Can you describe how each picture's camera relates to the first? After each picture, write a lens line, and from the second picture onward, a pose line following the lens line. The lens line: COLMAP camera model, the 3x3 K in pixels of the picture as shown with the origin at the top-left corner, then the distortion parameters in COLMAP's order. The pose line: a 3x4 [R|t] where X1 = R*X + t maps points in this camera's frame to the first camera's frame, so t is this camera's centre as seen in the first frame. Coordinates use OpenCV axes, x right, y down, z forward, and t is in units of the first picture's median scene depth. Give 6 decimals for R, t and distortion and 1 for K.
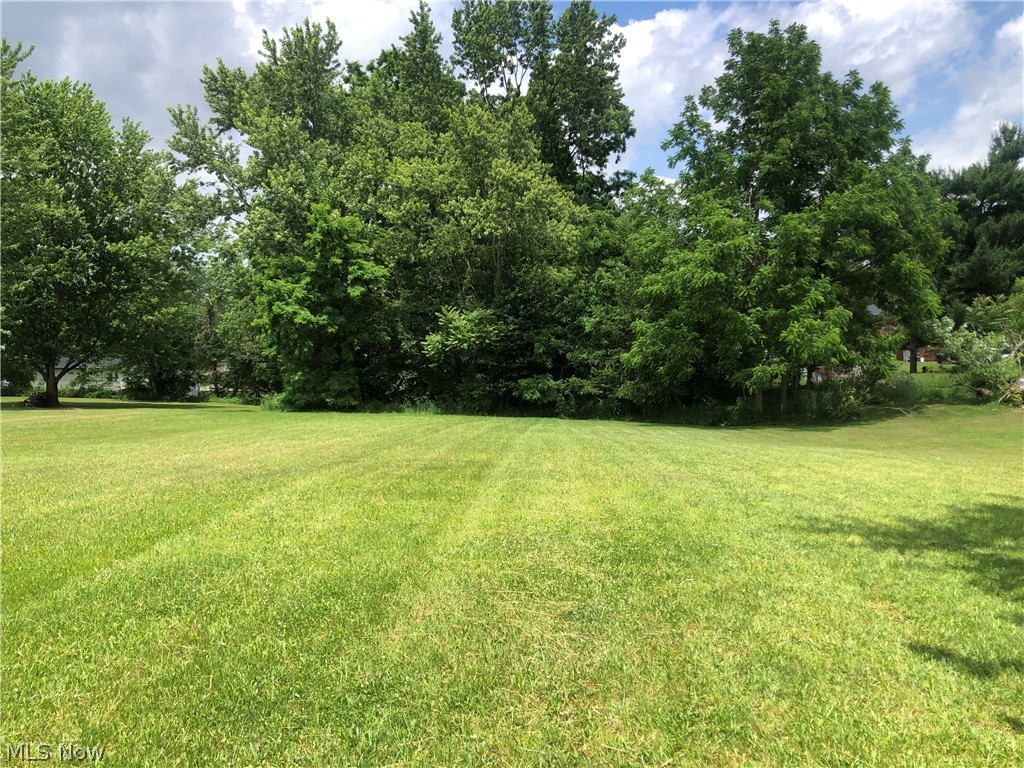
lens RADIAL K [[894.0, 0, 506.7], [0, 894.0, 381.0], [0, 0, 1]] dist [0.002990, 0.028026]
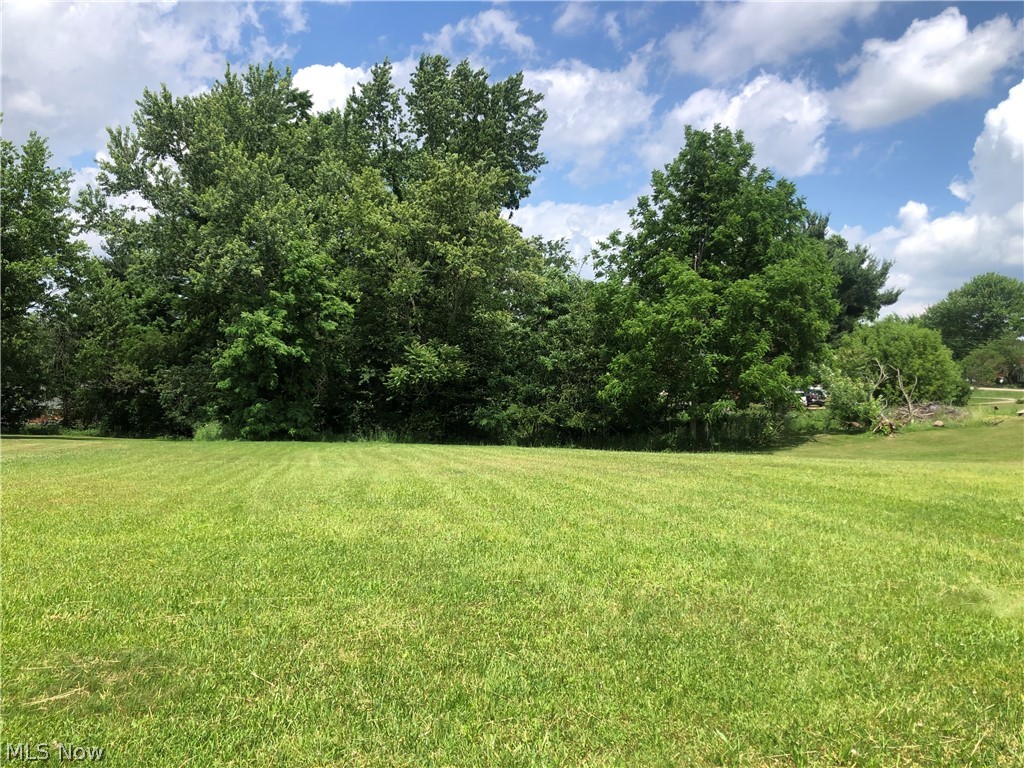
lens RADIAL K [[882.4, 0, 507.9], [0, 882.4, 394.4], [0, 0, 1]] dist [0.012695, 0.013029]
pose [[0.945306, 0.014418, 0.325865, -0.305334], [-0.006163, 0.999634, -0.026349, 0.006316], [-0.326125, 0.022899, 0.945049, -0.045691]]
